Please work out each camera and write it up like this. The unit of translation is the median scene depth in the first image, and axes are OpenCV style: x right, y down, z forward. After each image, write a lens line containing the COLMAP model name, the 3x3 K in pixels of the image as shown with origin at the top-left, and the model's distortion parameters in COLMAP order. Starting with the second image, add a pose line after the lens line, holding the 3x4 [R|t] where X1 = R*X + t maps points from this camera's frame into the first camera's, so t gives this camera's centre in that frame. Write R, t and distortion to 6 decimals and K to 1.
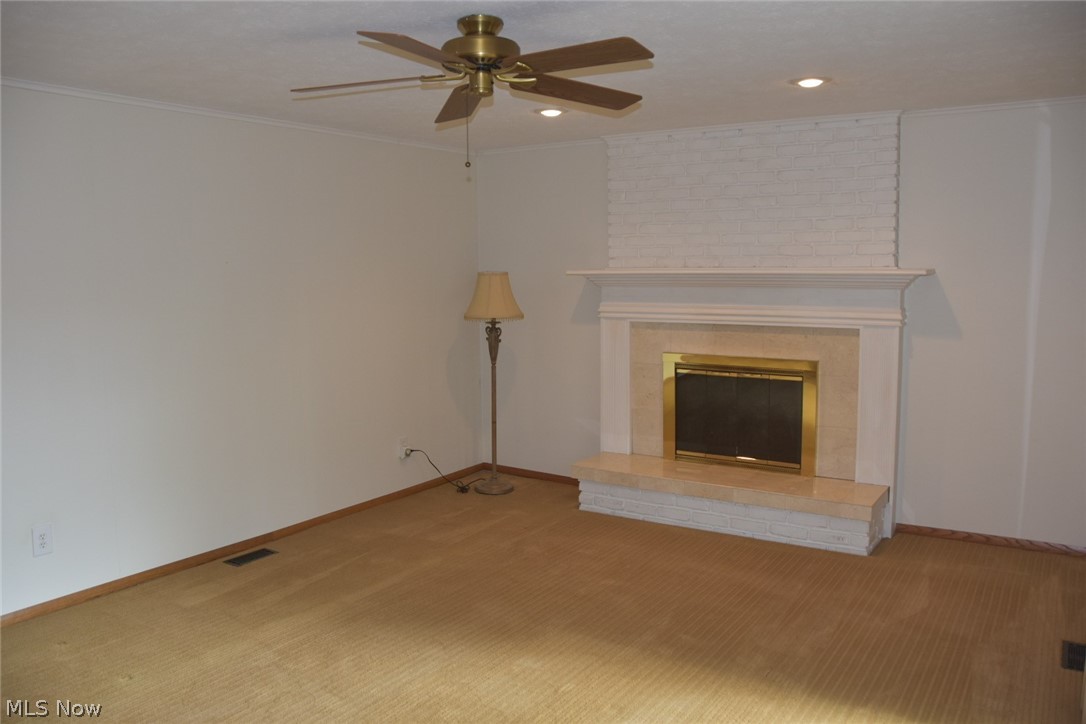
lens RADIAL K [[857.3, 0, 526.9], [0, 857.3, 363.4], [0, 0, 1]] dist [-0.152464, 0.101206]
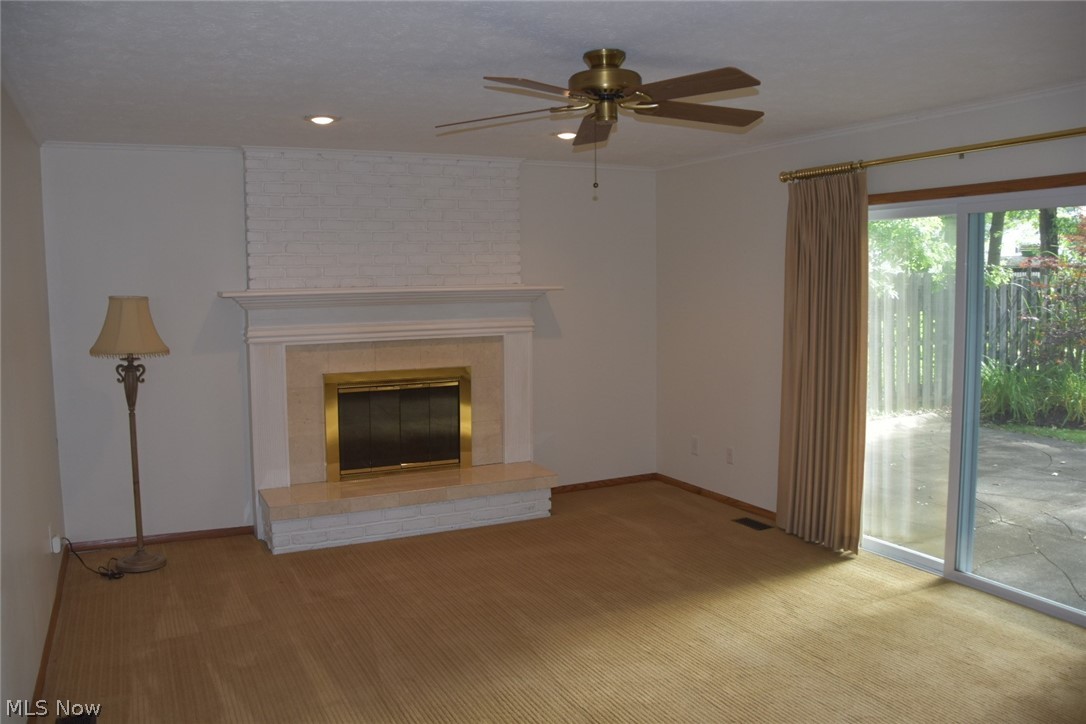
lens RADIAL K [[857.3, 0, 526.9], [0, 857.3, 363.4], [0, 0, 1]] dist [-0.152464, 0.101206]
pose [[0.507767, -0.077140, 0.858034, -0.597508], [0.106984, 0.993920, 0.026045, -0.027488], [-0.854826, 0.078571, 0.512933, 0.318944]]
